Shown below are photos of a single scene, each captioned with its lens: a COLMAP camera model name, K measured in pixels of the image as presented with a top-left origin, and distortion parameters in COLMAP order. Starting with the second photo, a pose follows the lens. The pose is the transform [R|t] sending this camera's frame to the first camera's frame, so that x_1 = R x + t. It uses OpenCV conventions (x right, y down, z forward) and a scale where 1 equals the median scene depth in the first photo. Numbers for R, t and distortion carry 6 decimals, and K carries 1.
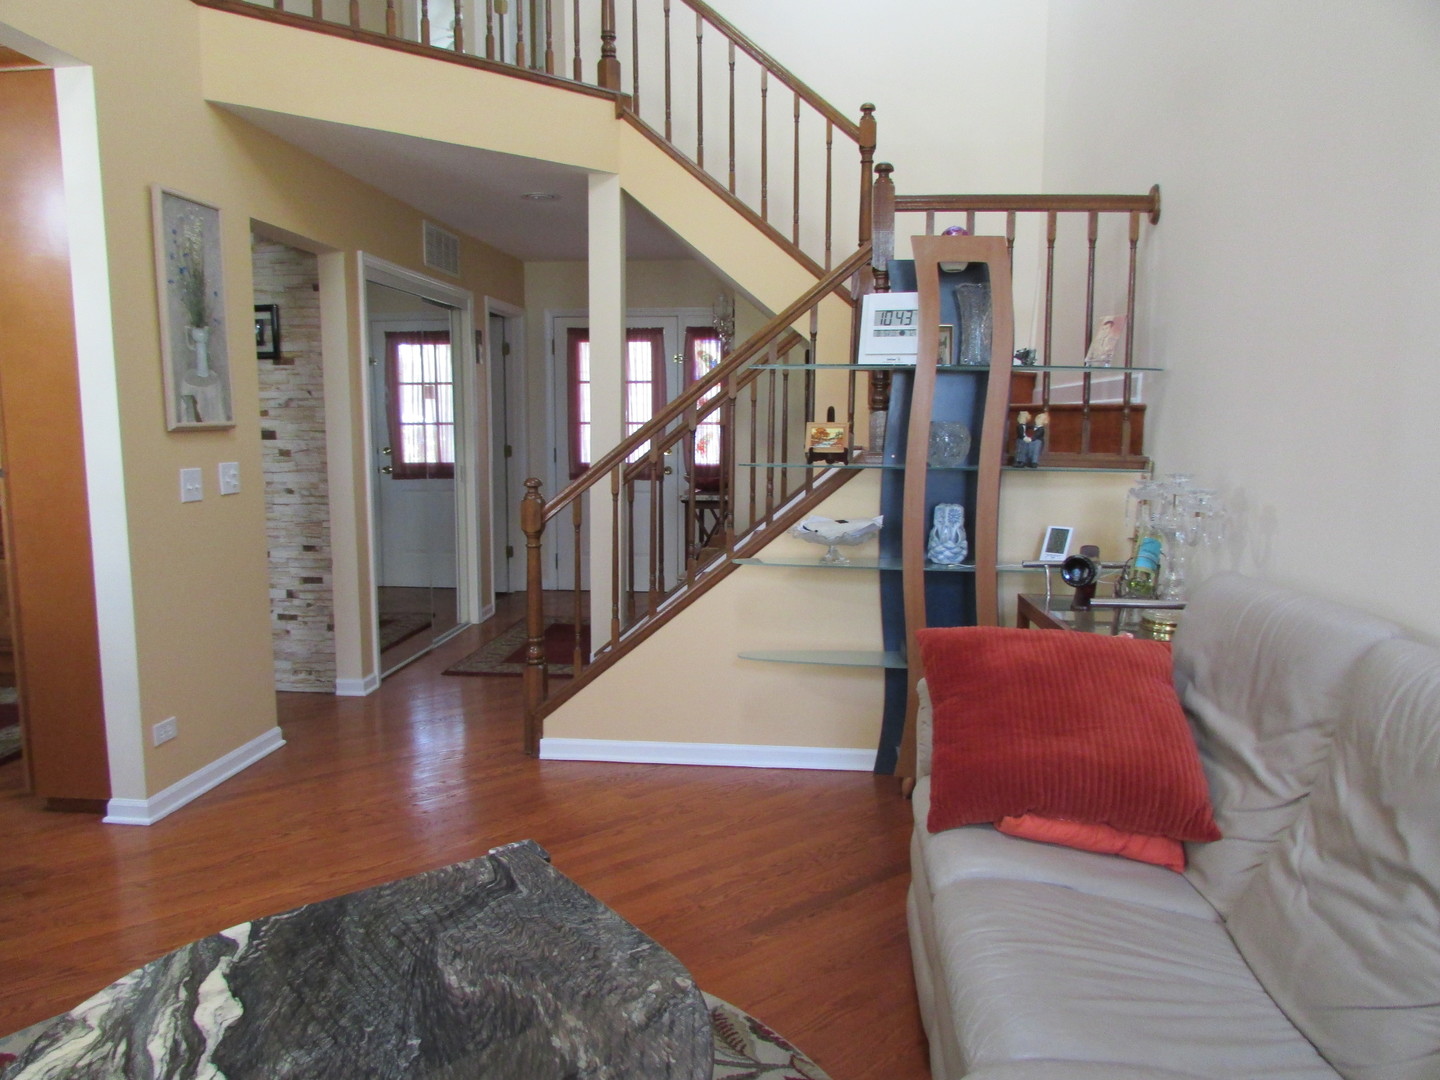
lens RADIAL K [[983.4, 0, 720.0], [0, 983.4, 540.0], [0, 0, 1]] dist [-0.002223, 0.000617]
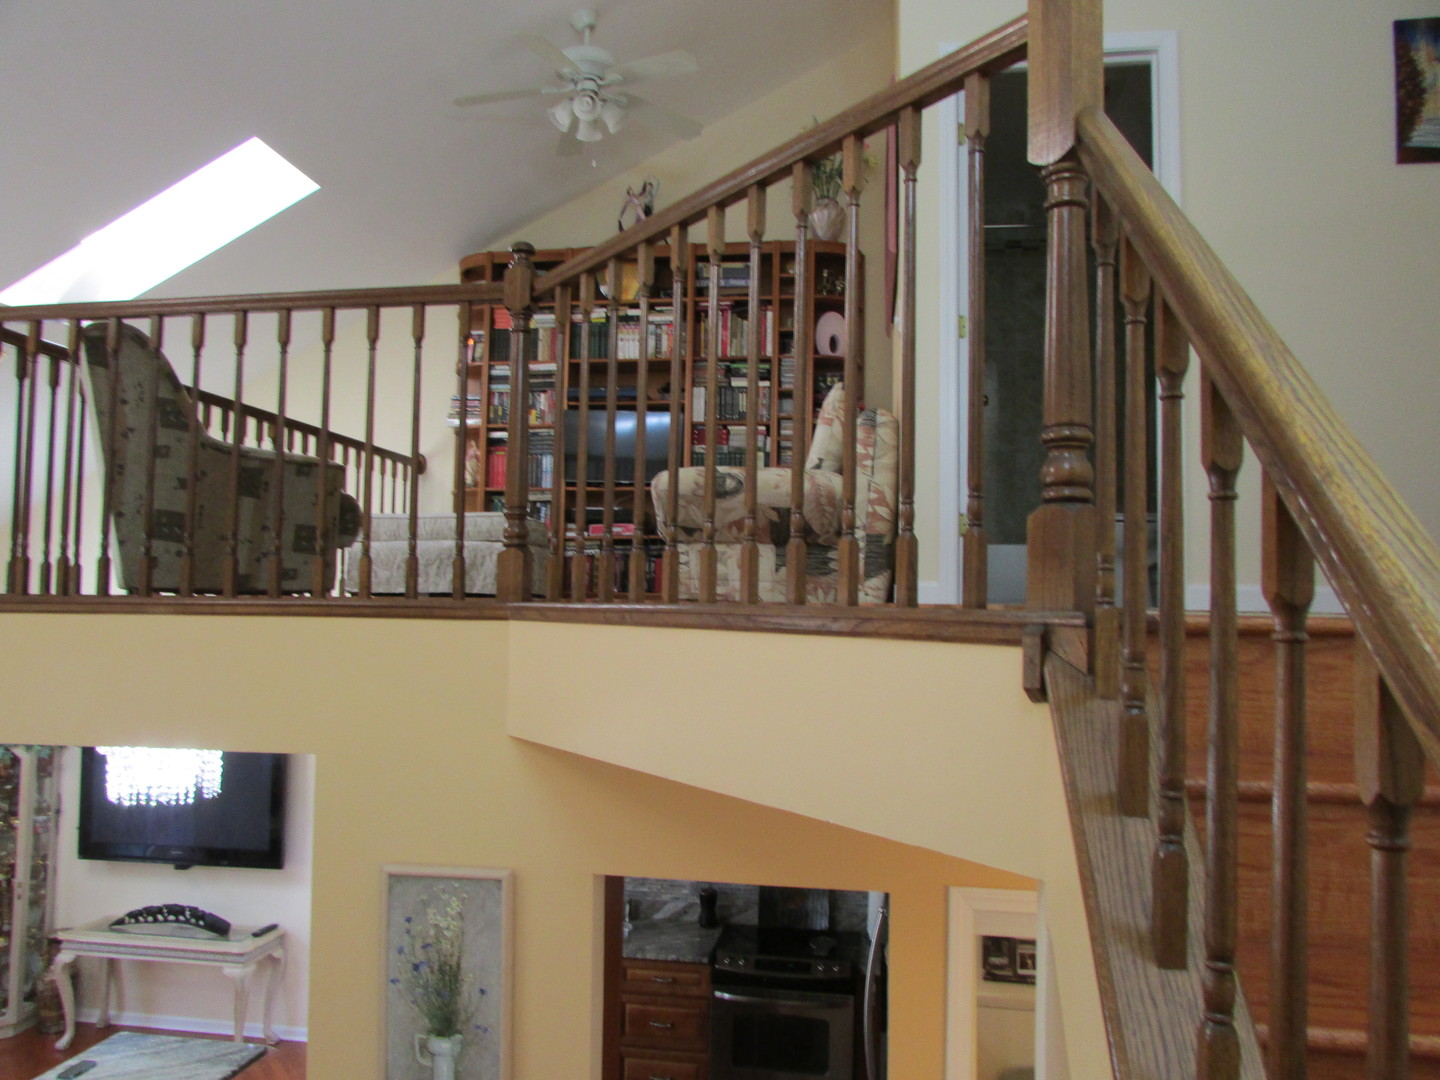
lens RADIAL K [[1002.2, 0, 722.2], [0, 1002.2, 542.8], [0, 0, 1]] dist [-0.026103, -0.000929]
pose [[-0.039311, -0.054899, -0.997718, 0.269011], [-0.144329, 0.988331, -0.048696, -0.611266], [0.988749, 0.142086, -0.046776, 1.235238]]
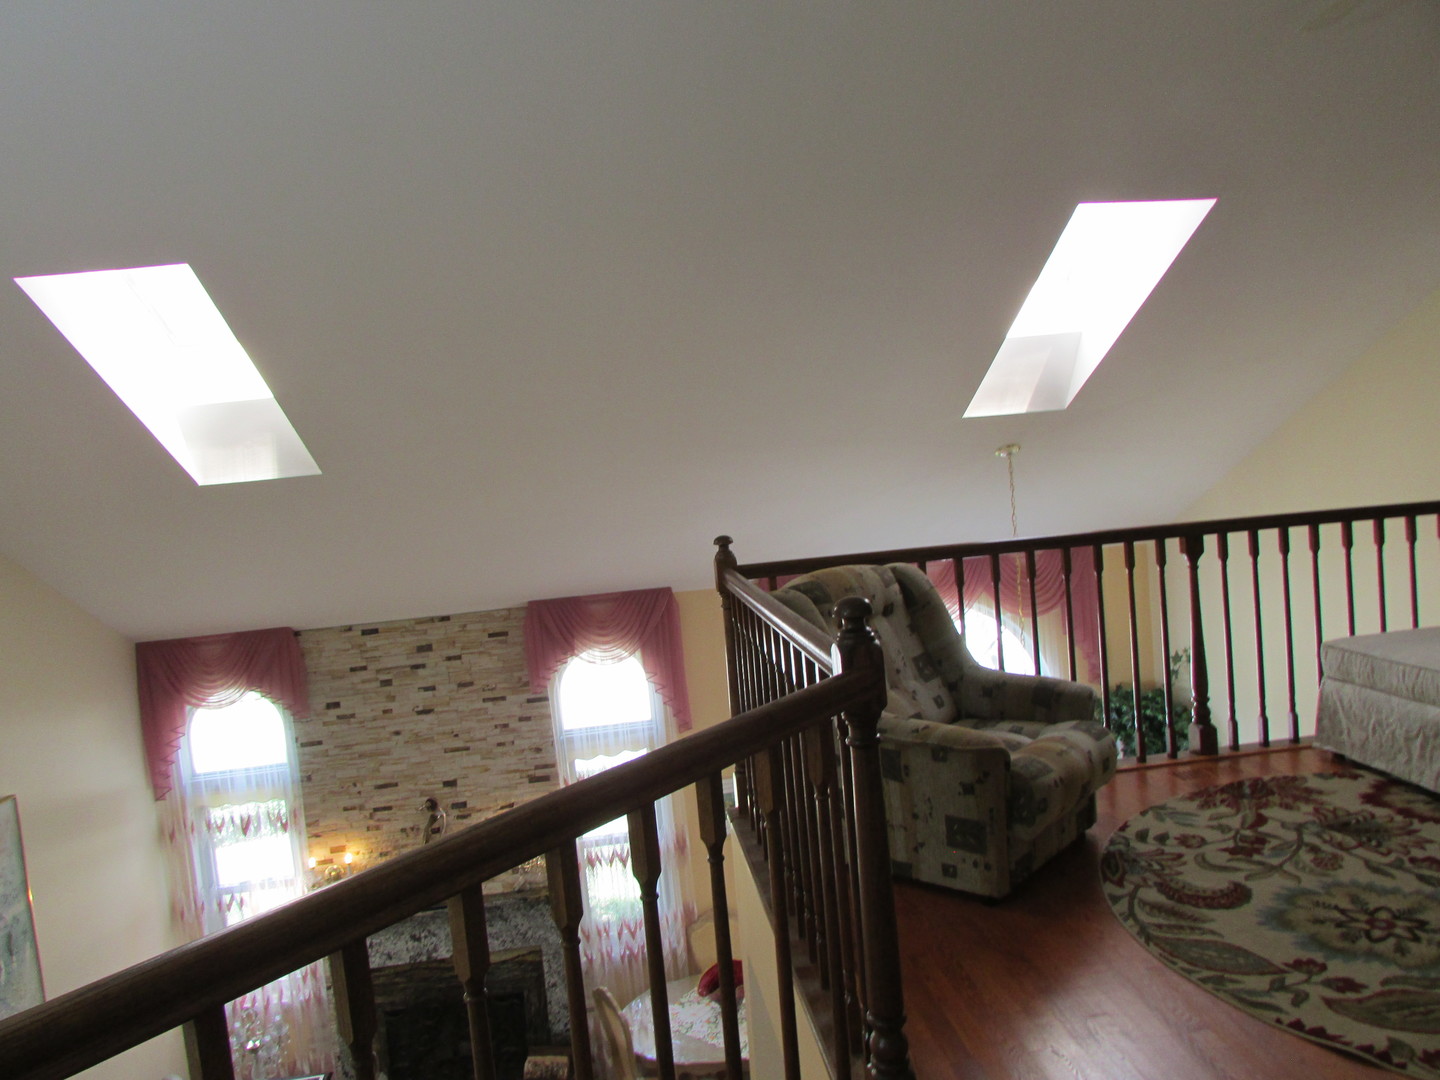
lens RADIAL K [[1024.1, 0, 726.3], [0, 1024.1, 521.3], [0, 0, 1]] dist [-0.027579, 0.003864]
pose [[-0.970391, 0.098714, -0.220447, -0.358168], [0.056068, 0.979804, 0.191941, -1.023386], [0.234942, 0.173898, -0.956327, 1.487672]]
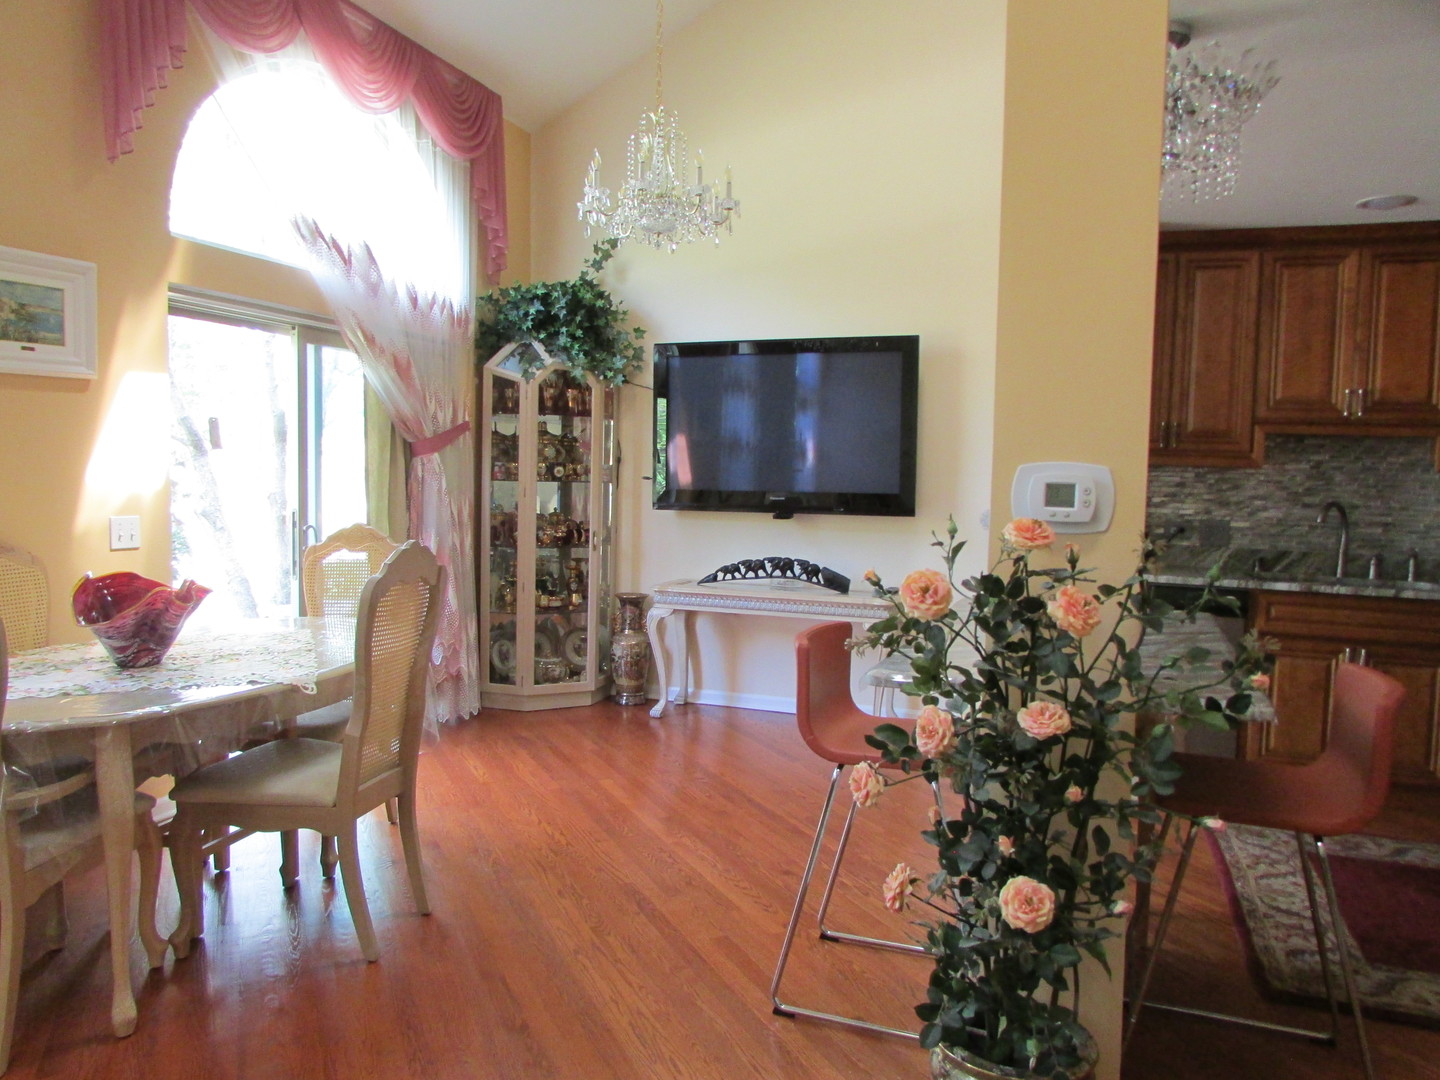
lens RADIAL K [[1027.2, 0, 723.6], [0, 1027.2, 534.5], [0, 0, 1]] dist [-0.011233, 0.002920]
pose [[-0.251130, 0.063518, -0.965867, -0.008767], [-0.148732, 0.983462, 0.103346, -0.076391], [0.956458, 0.169608, -0.237530, 0.526680]]
